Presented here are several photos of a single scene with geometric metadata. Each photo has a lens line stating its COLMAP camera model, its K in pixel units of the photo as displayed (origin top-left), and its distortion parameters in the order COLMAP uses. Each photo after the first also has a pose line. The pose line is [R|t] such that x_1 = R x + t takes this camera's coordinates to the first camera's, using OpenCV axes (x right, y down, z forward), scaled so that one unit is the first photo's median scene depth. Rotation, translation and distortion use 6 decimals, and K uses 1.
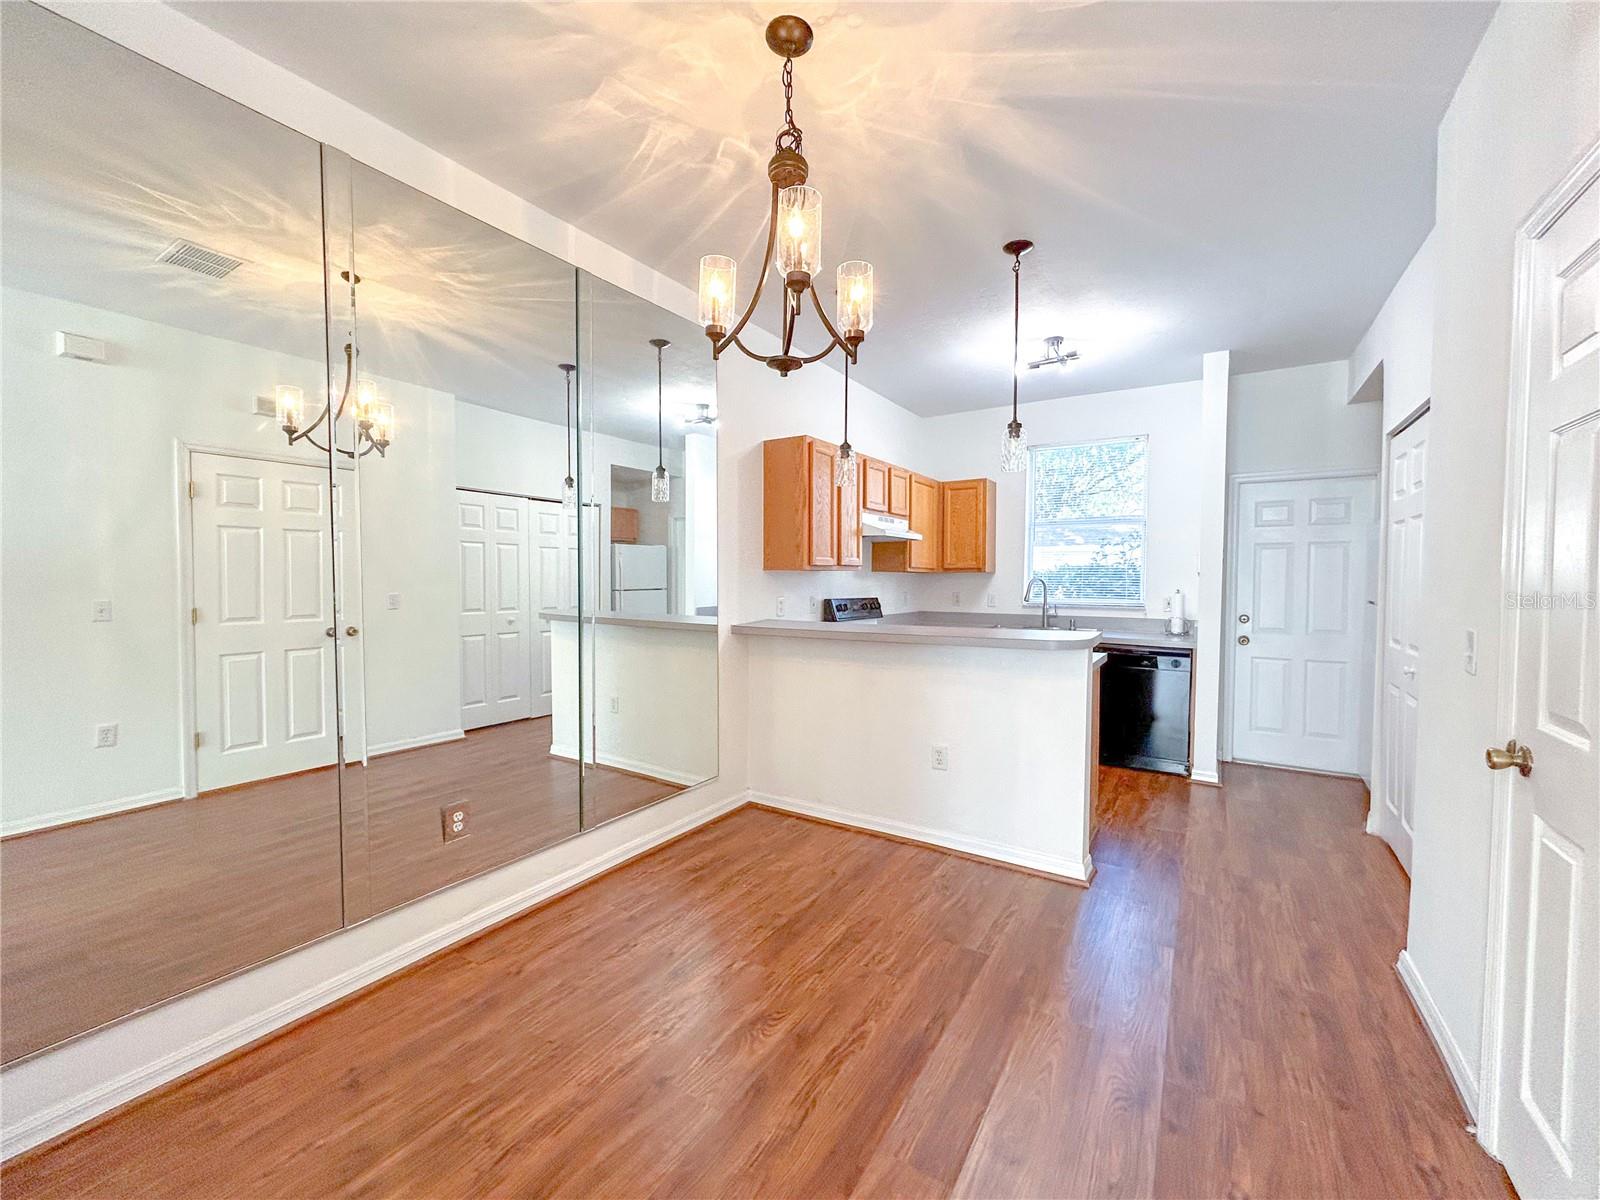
lens RADIAL K [[647.2, 0, 796.6], [0, 647.2, 595.7], [0, 0, 1]] dist [0.003885, 0.000167]
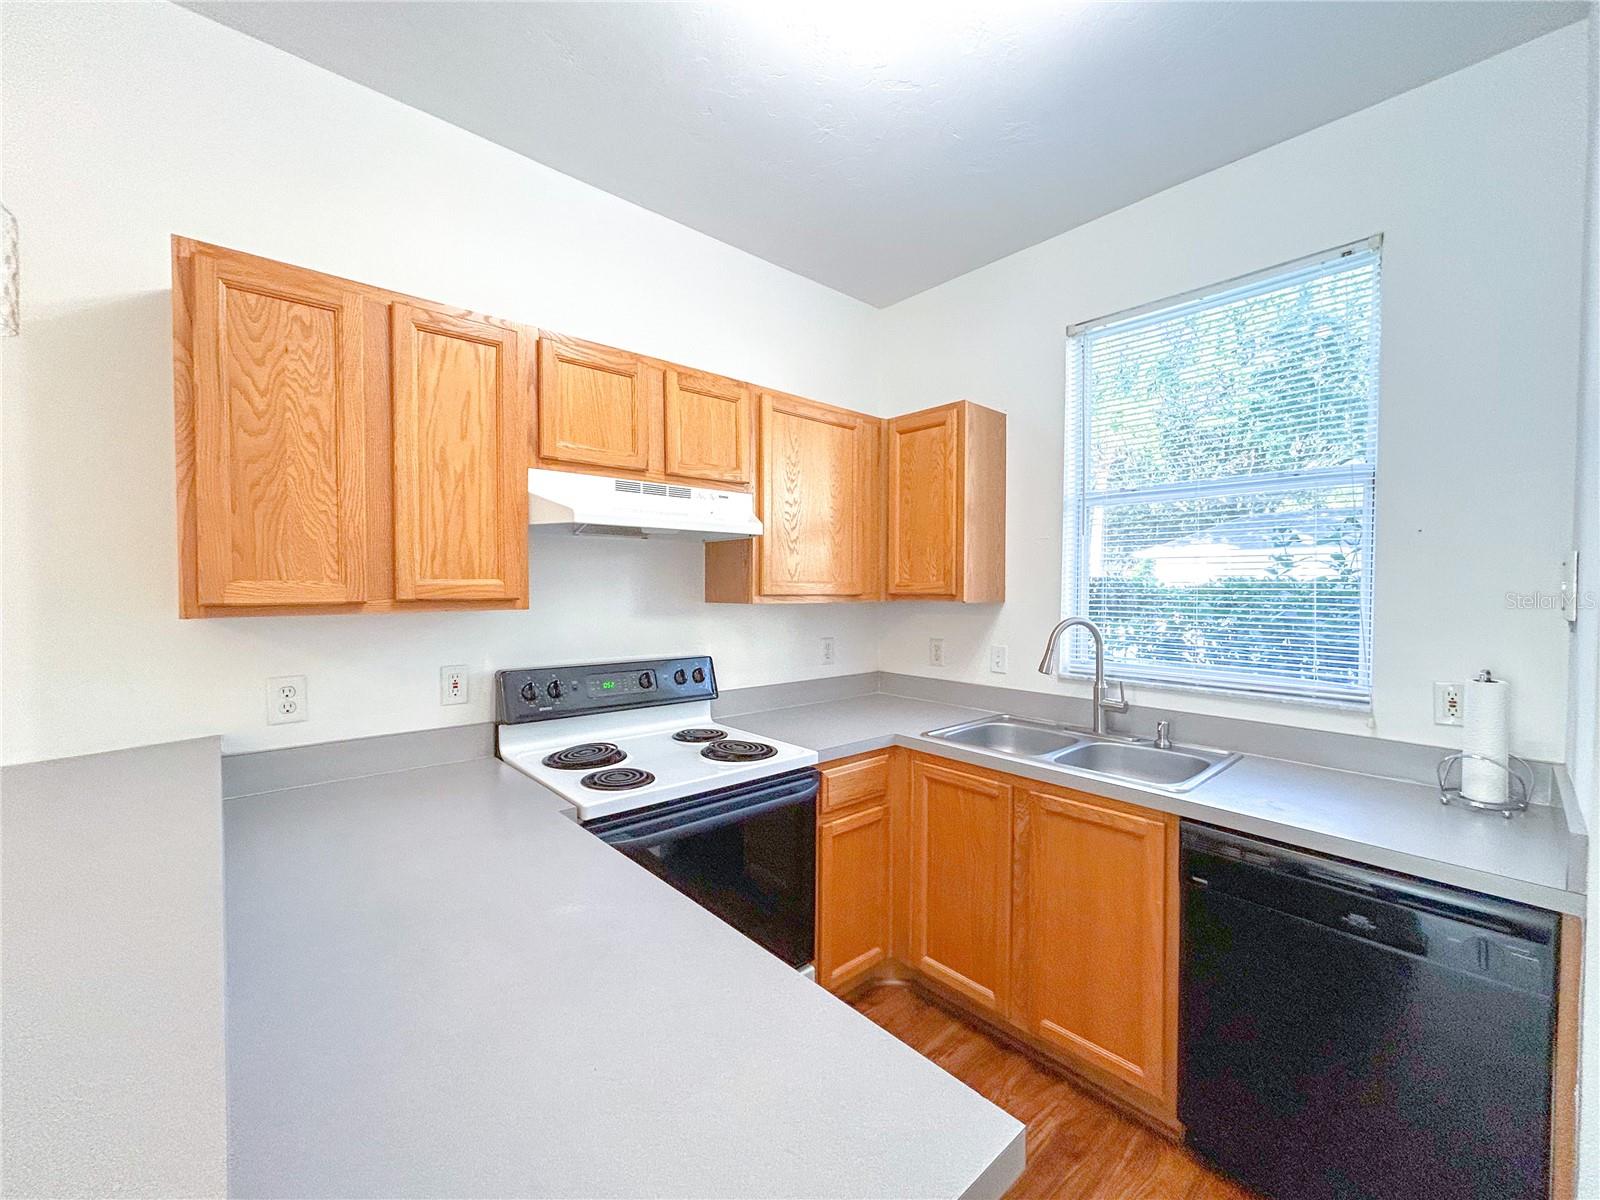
lens RADIAL K [[647.2, 0, 798.2], [0, 647.2, 603.2], [0, 0, 1]] dist [0.003885, 0.000167]
pose [[0.963329, 0.003328, -0.268302, 0.316871], [-0.003680, 0.999993, -0.000809, -0.037069], [0.268297, 0.001767, 0.963335, 0.547260]]
